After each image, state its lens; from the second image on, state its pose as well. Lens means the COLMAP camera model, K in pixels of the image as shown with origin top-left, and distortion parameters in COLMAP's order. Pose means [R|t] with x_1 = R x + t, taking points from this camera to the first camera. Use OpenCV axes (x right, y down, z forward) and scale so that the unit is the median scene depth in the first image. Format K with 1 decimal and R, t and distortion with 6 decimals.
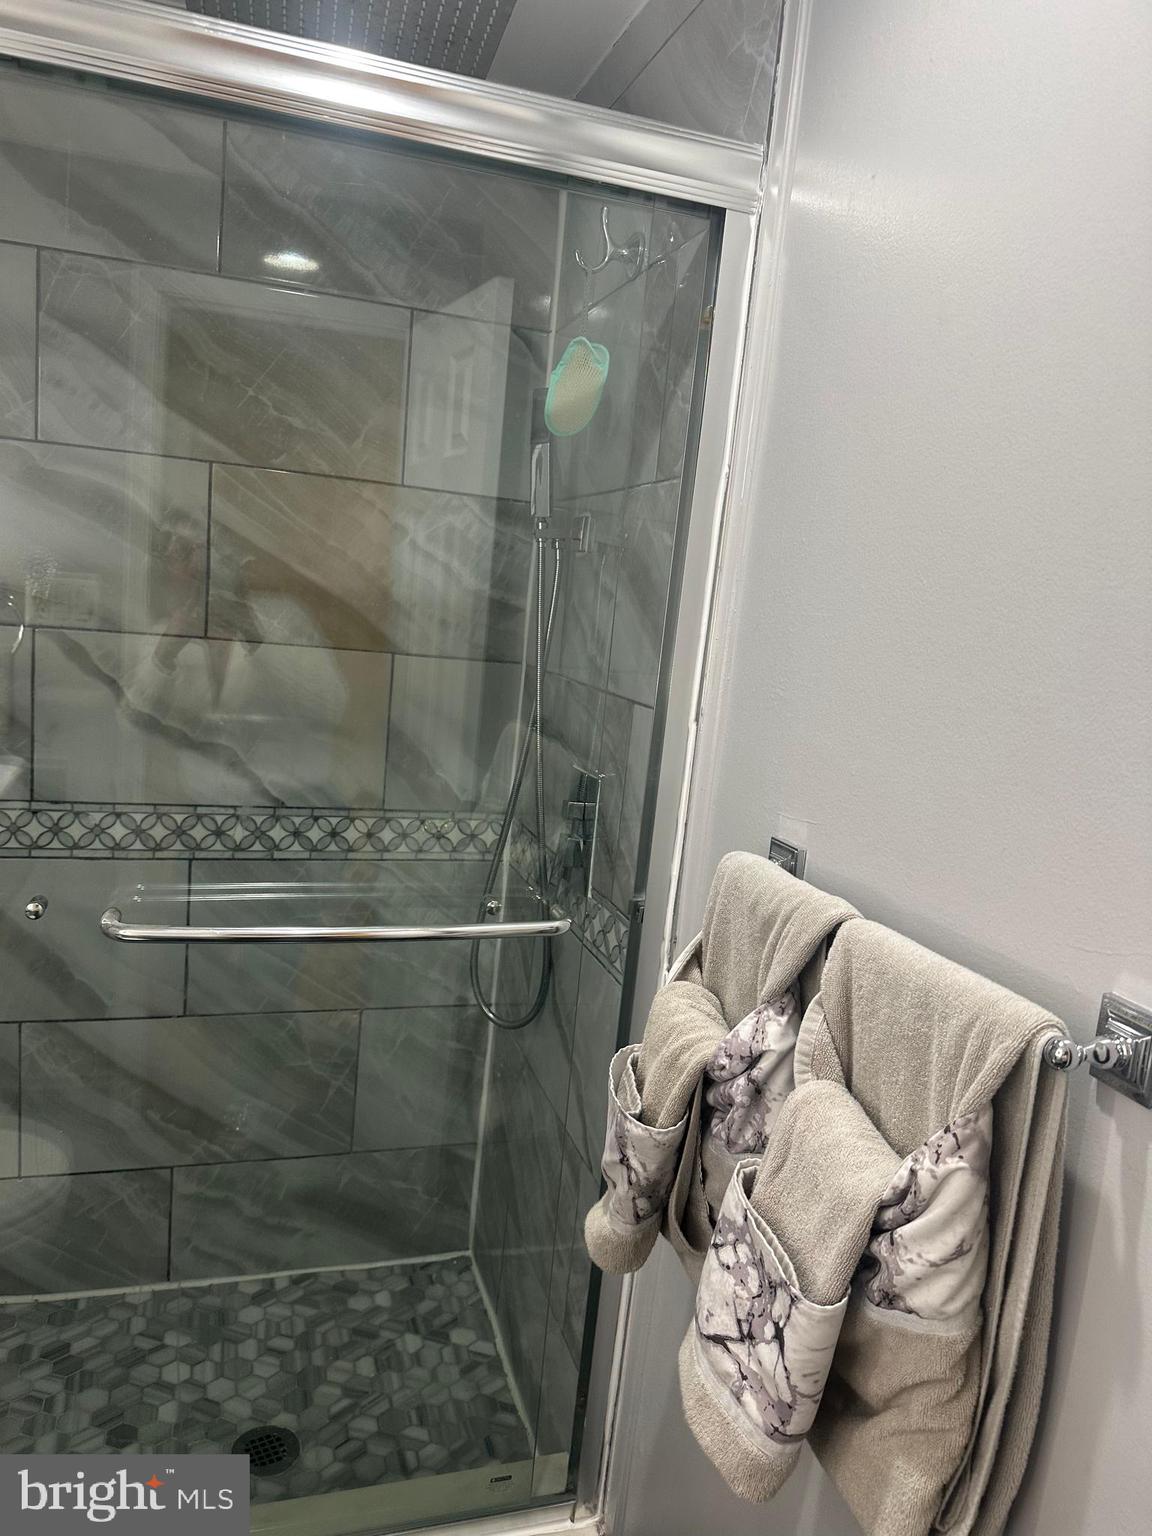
lens RADIAL K [[1080.2, 0, 559.8], [0, 1080.2, 770.2], [0, 0, 1]] dist [0.020000, -0.035482]
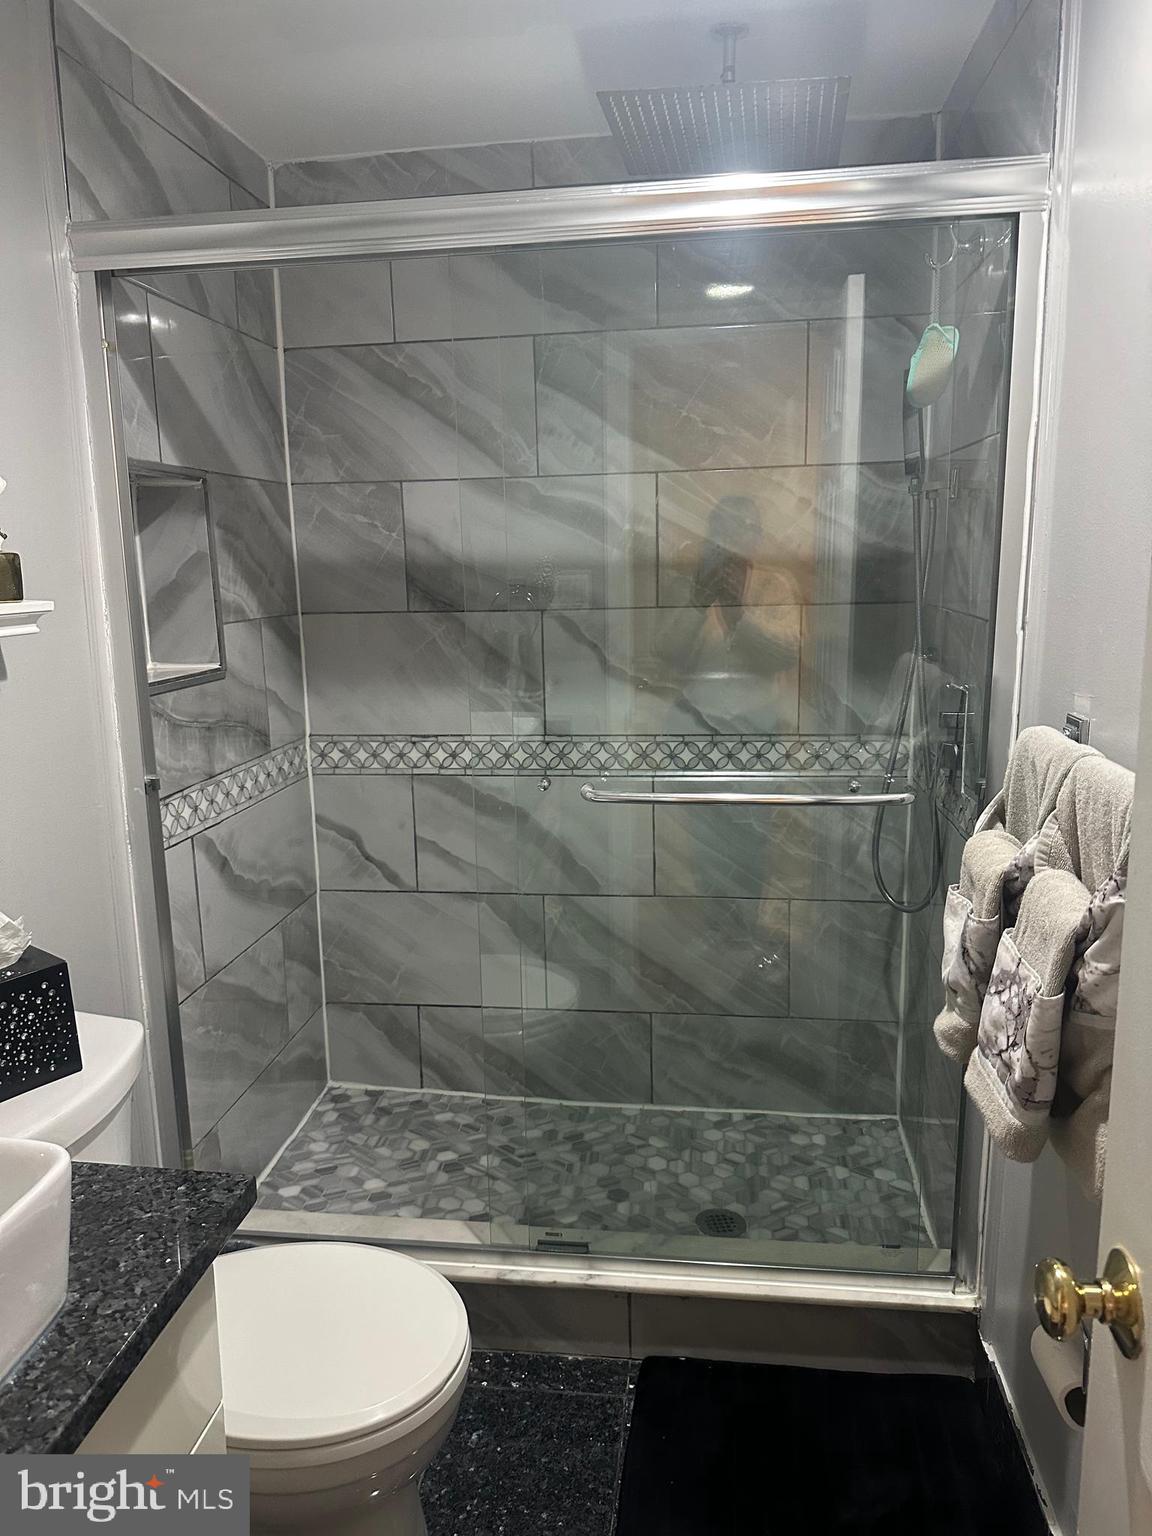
lens RADIAL K [[1069.0, 0, 572.8], [0, 1069.0, 769.0], [0, 0, 1]] dist [0.135192, -0.177509]
pose [[0.903749, -0.025274, -0.427315, 0.129516], [0.033704, 0.999358, 0.012173, 0.053848], [0.426733, -0.025404, 0.904021, -0.227455]]
